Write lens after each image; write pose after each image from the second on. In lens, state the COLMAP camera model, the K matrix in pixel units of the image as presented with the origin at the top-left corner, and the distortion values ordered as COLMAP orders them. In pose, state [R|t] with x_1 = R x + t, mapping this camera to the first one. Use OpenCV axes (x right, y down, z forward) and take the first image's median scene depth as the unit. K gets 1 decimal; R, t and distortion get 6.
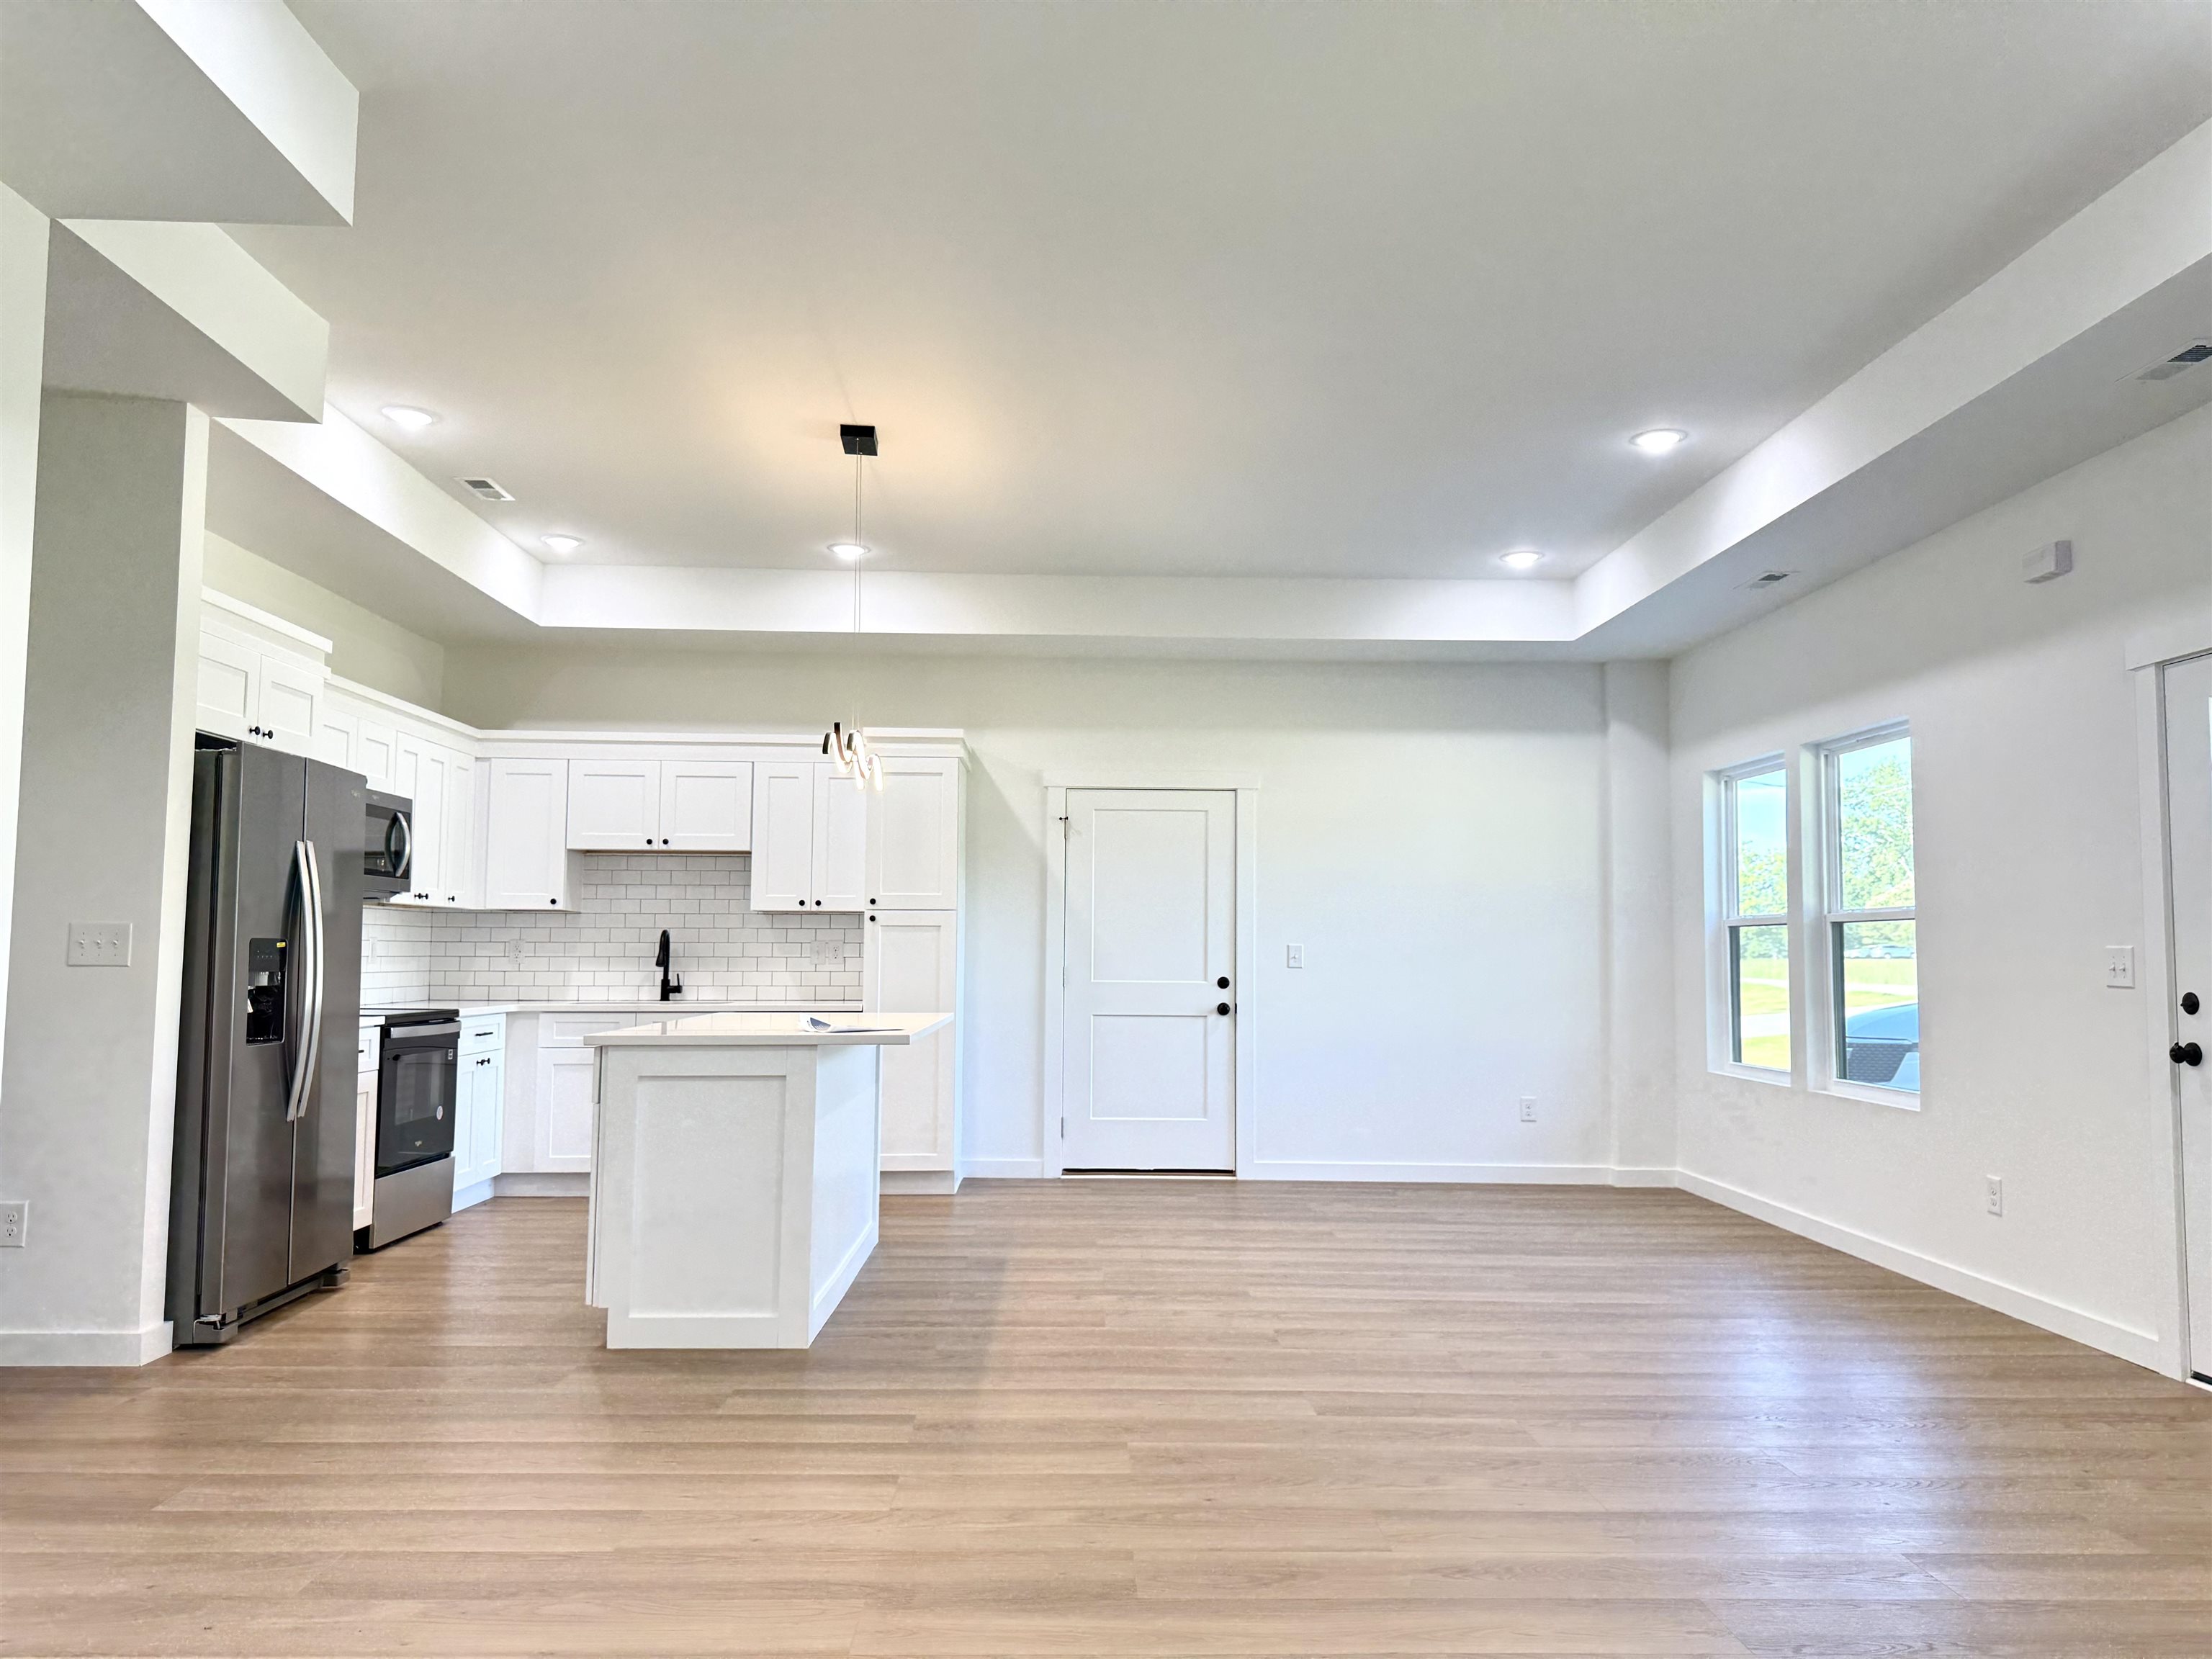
lens RADIAL K [[1560.5, 0, 1140.2], [0, 1560.5, 825.7], [0, 0, 1]] dist [0.066778, -0.068712]
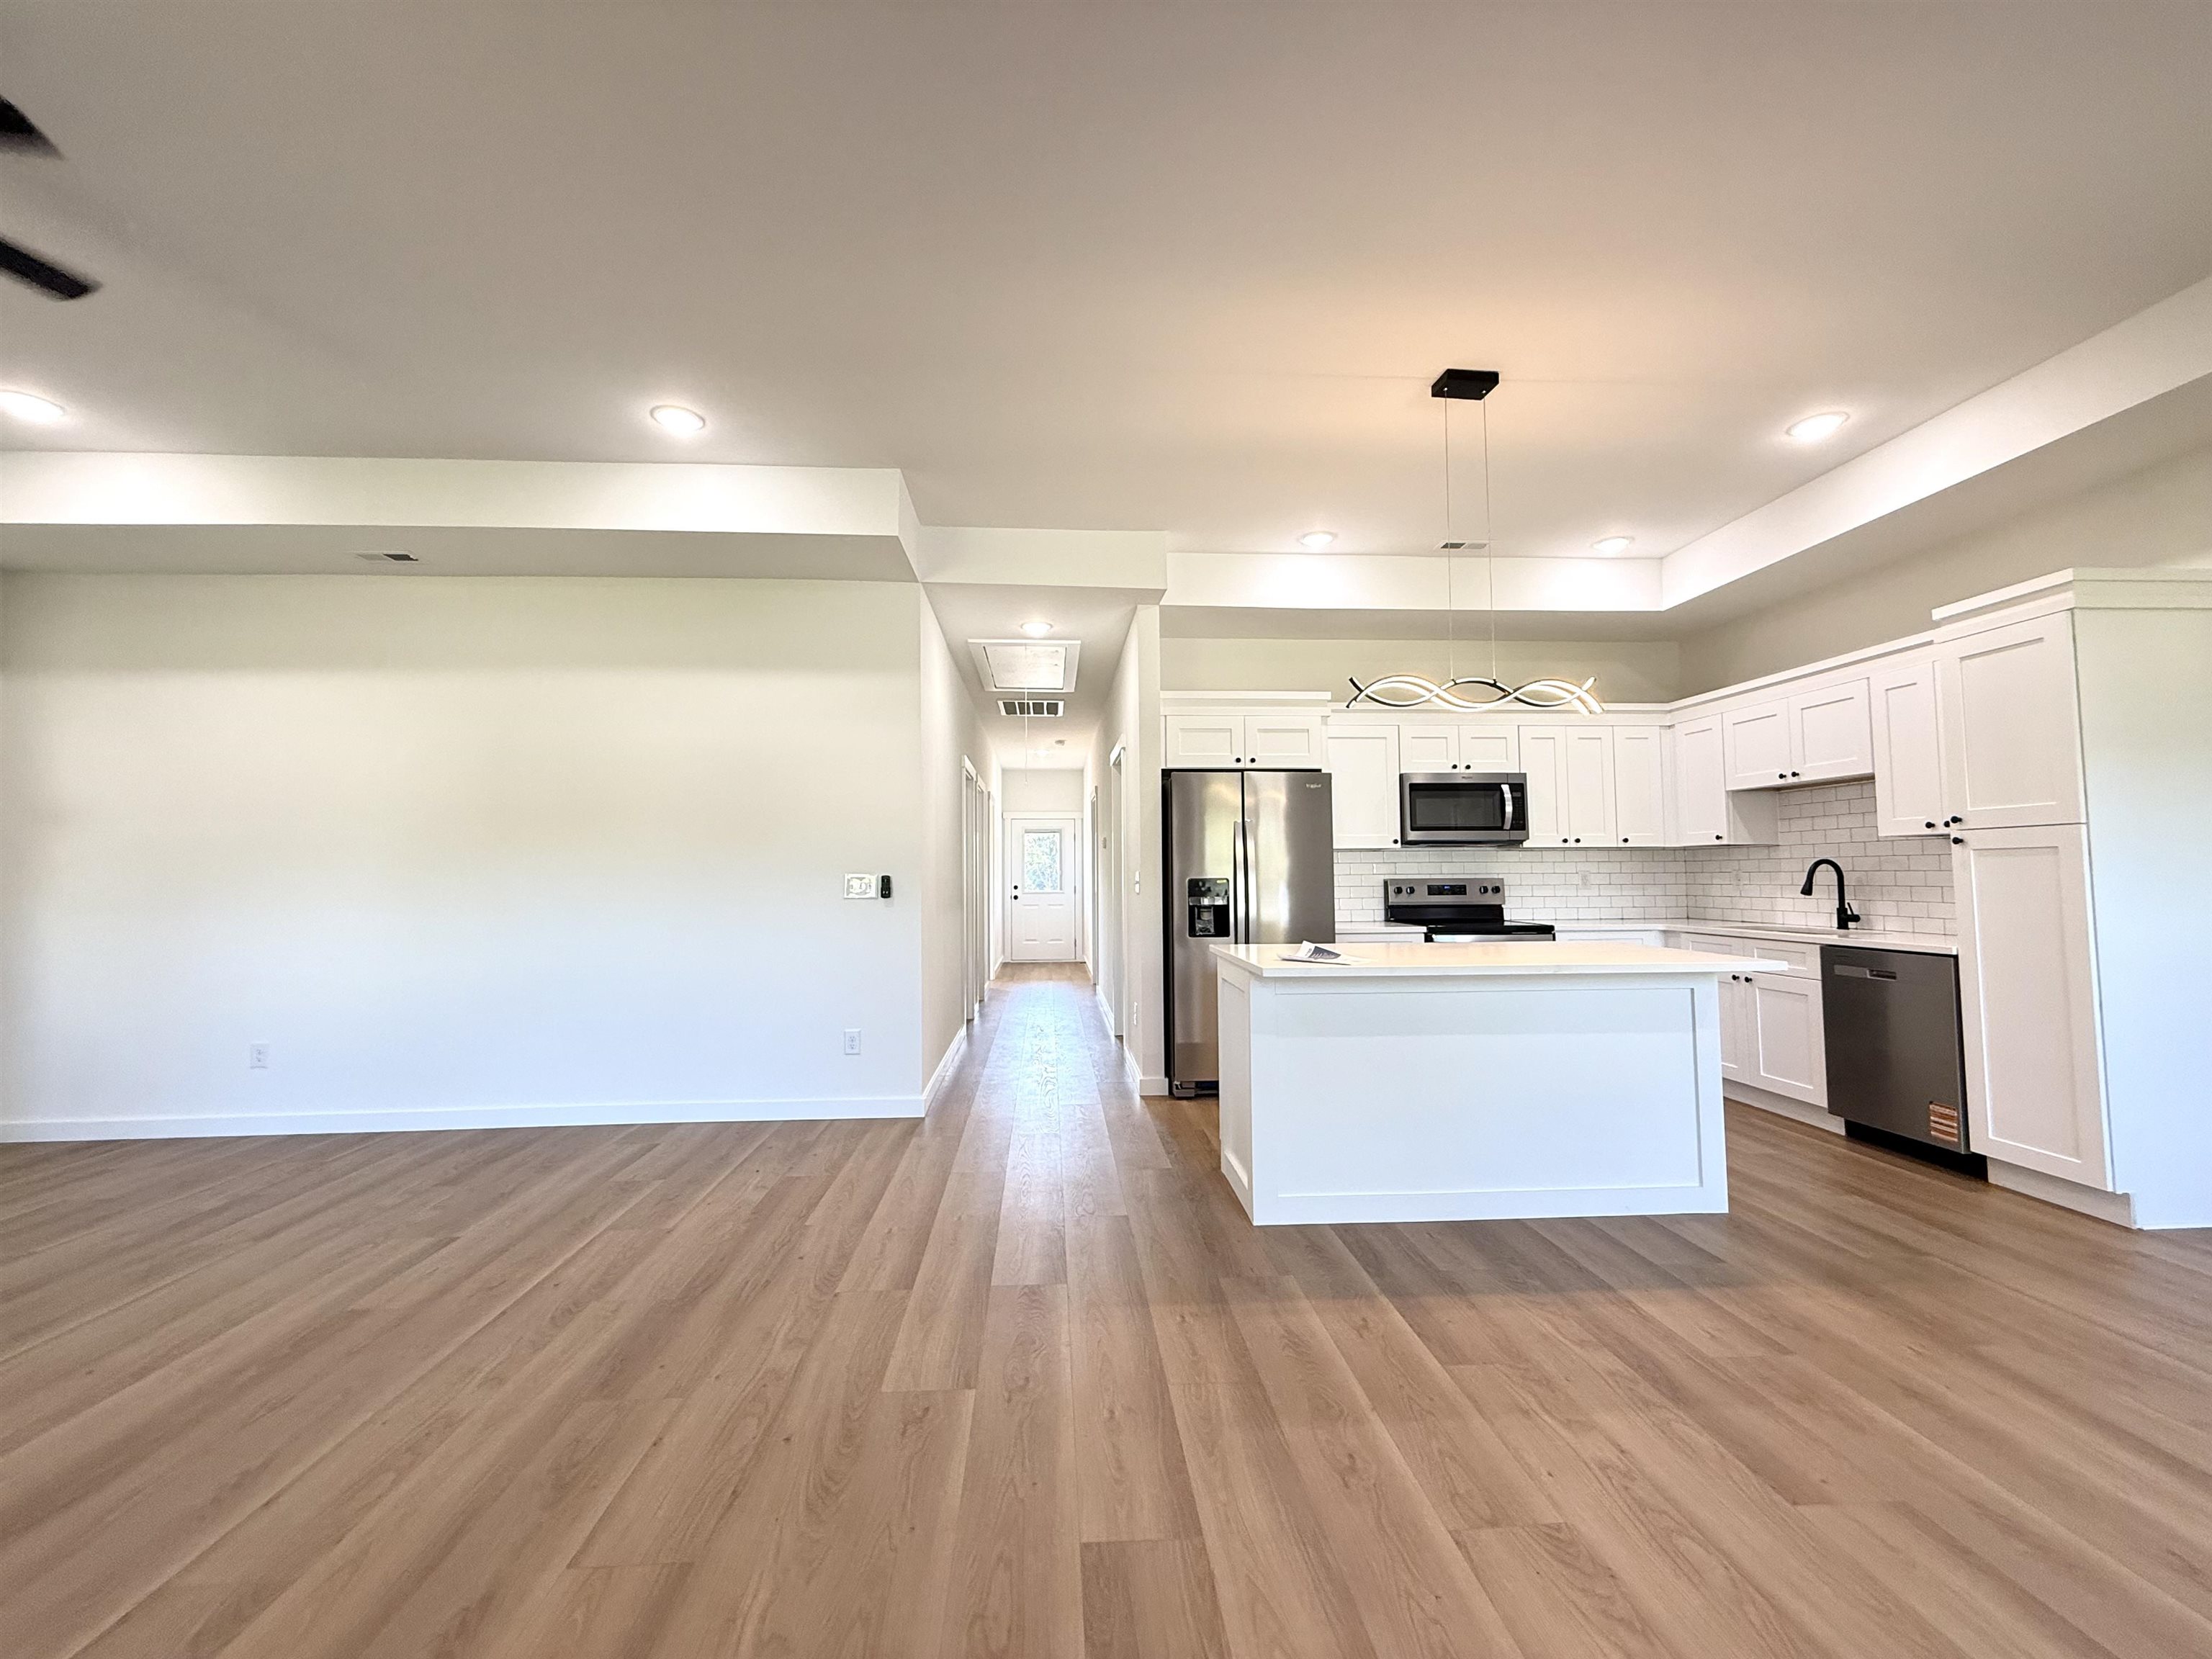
lens RADIAL K [[888.6, 0, 1091.1], [0, 888.6, 826.4], [0, 0, 1]] dist [0.005701, -0.000333]
pose [[0.007485, -0.062460, -0.998019, 0.278793], [0.090055, 0.994034, -0.061535, 0.038854], [0.995909, -0.089416, 0.013066, 0.531630]]
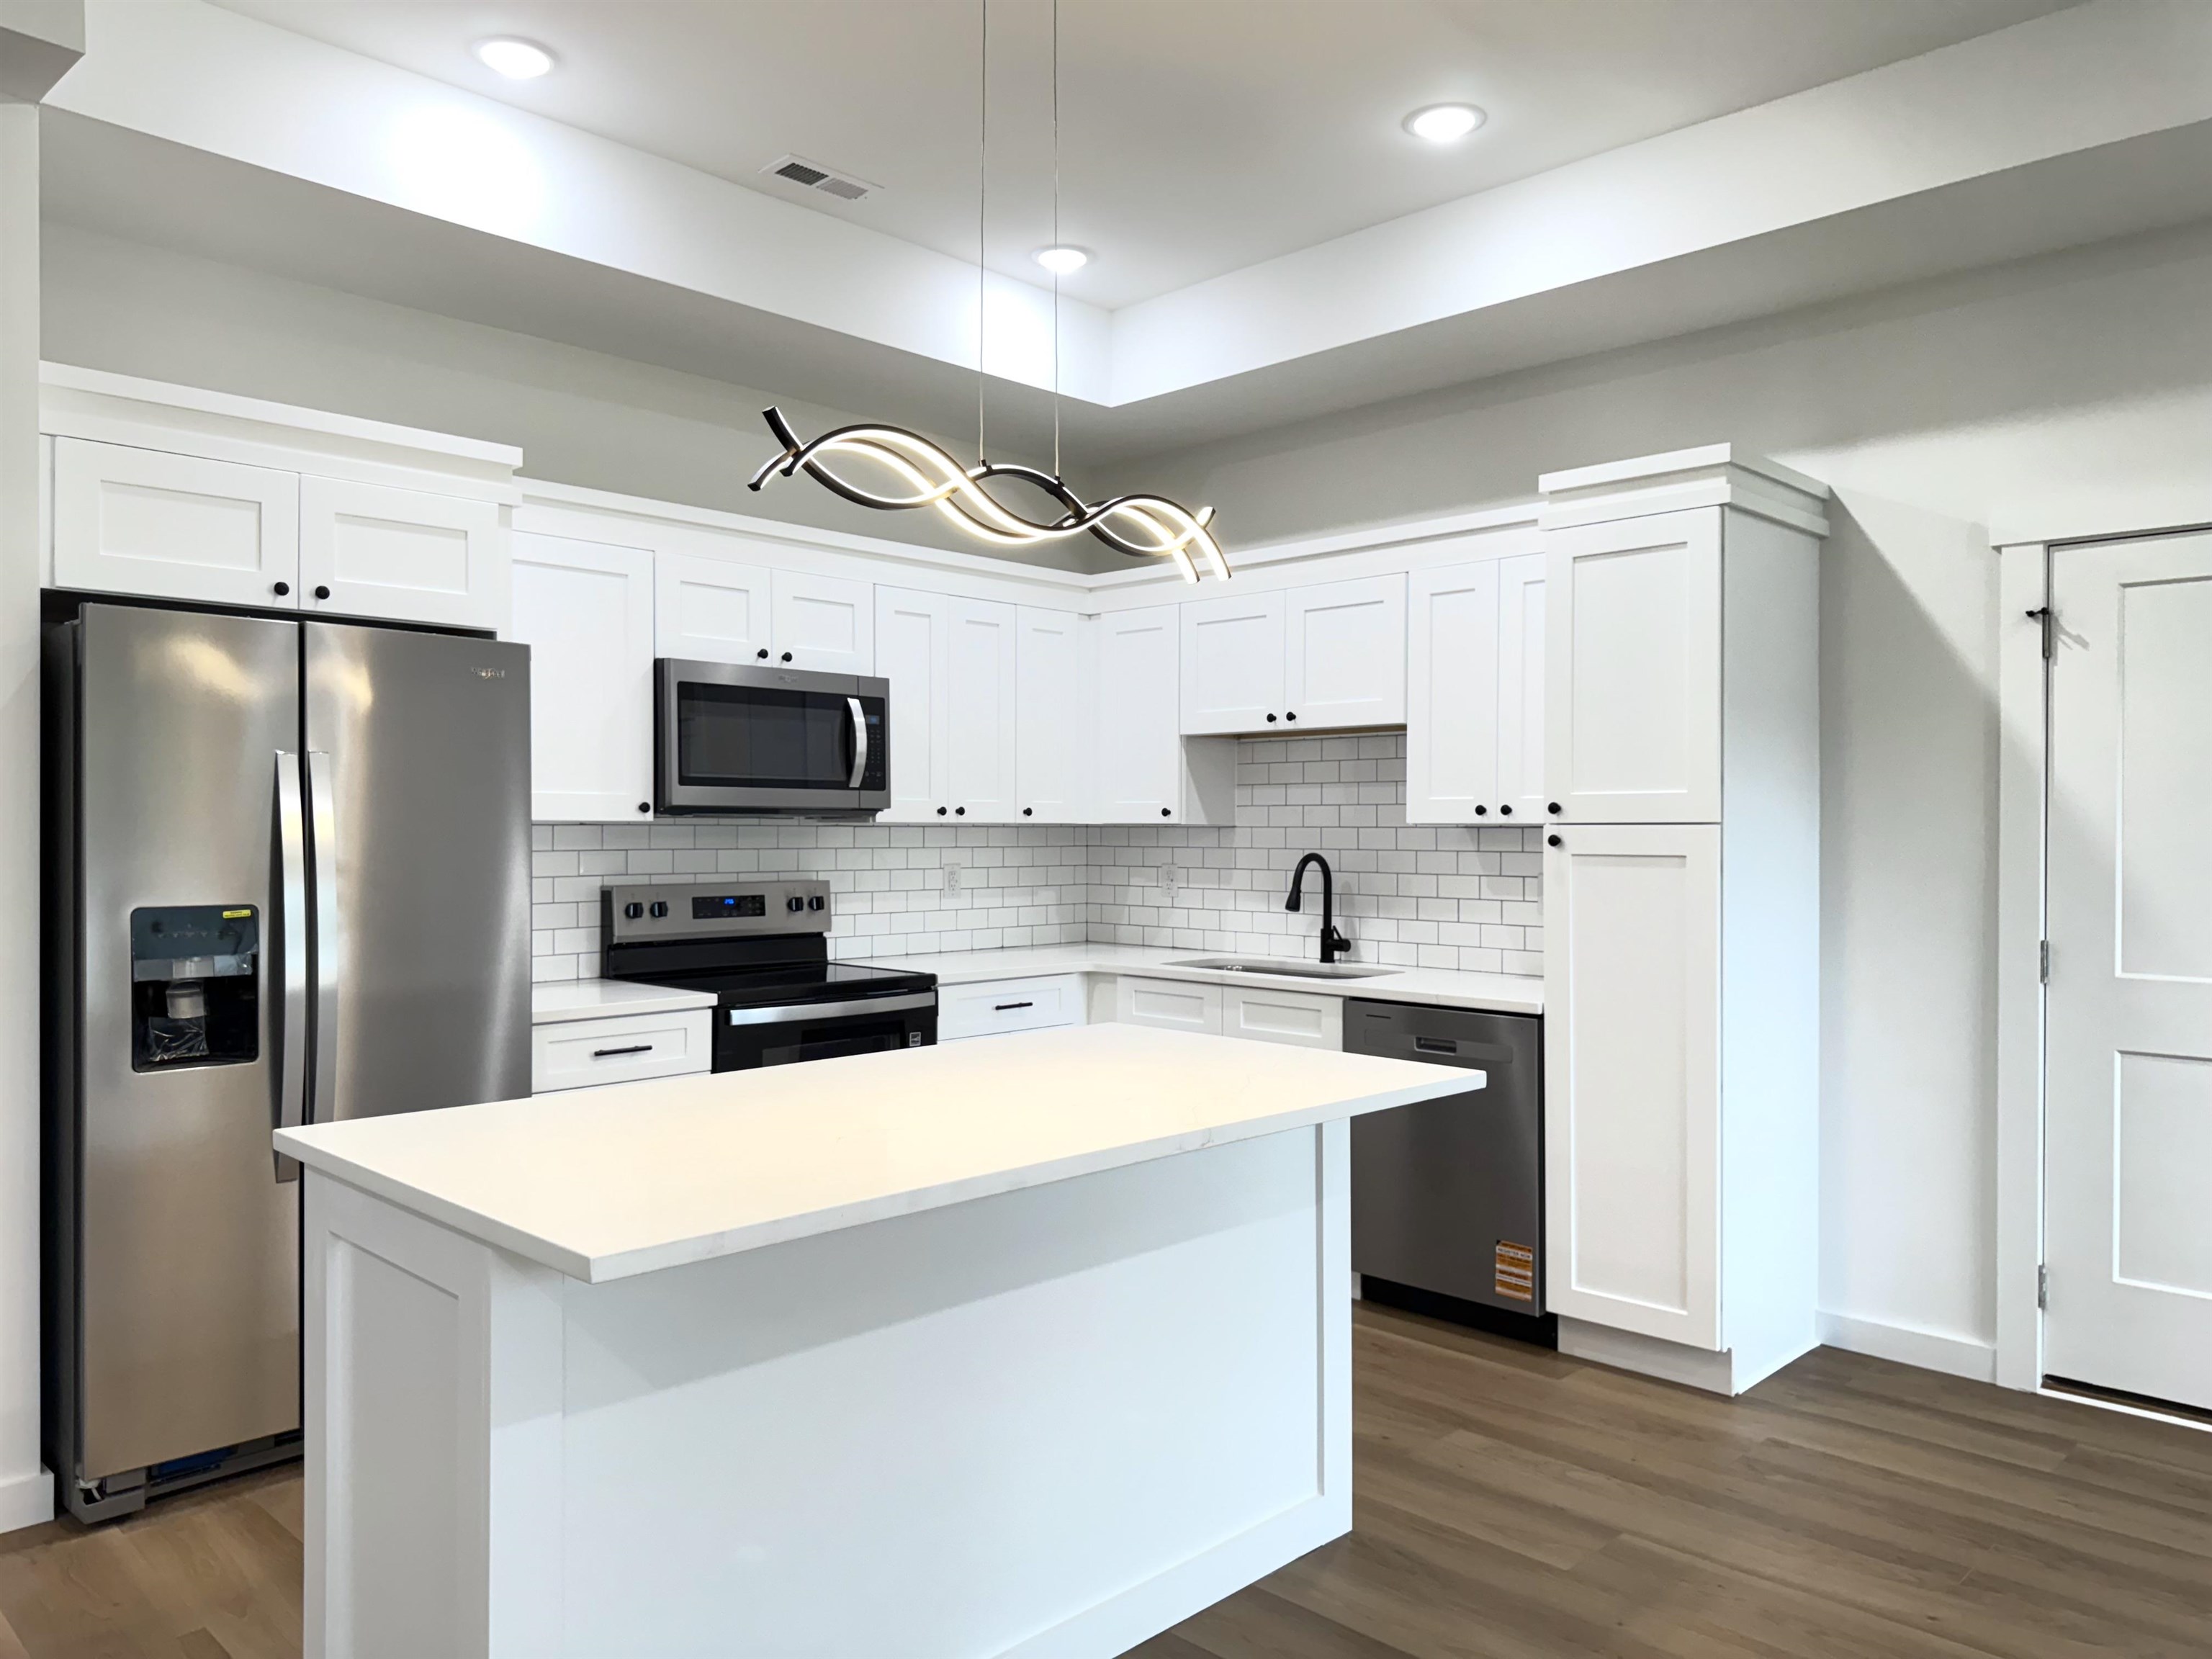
lens RADIAL K [[1560.5, 0, 1100.6], [0, 1560.5, 836.5], [0, 0, 1]] dist [0.066778, -0.068712]
pose [[0.679850, 0.000316, -0.733351, 0.108800], [0.061912, 0.996405, 0.057825, 0.017554], [0.730733, -0.084716, 0.677386, 0.514959]]
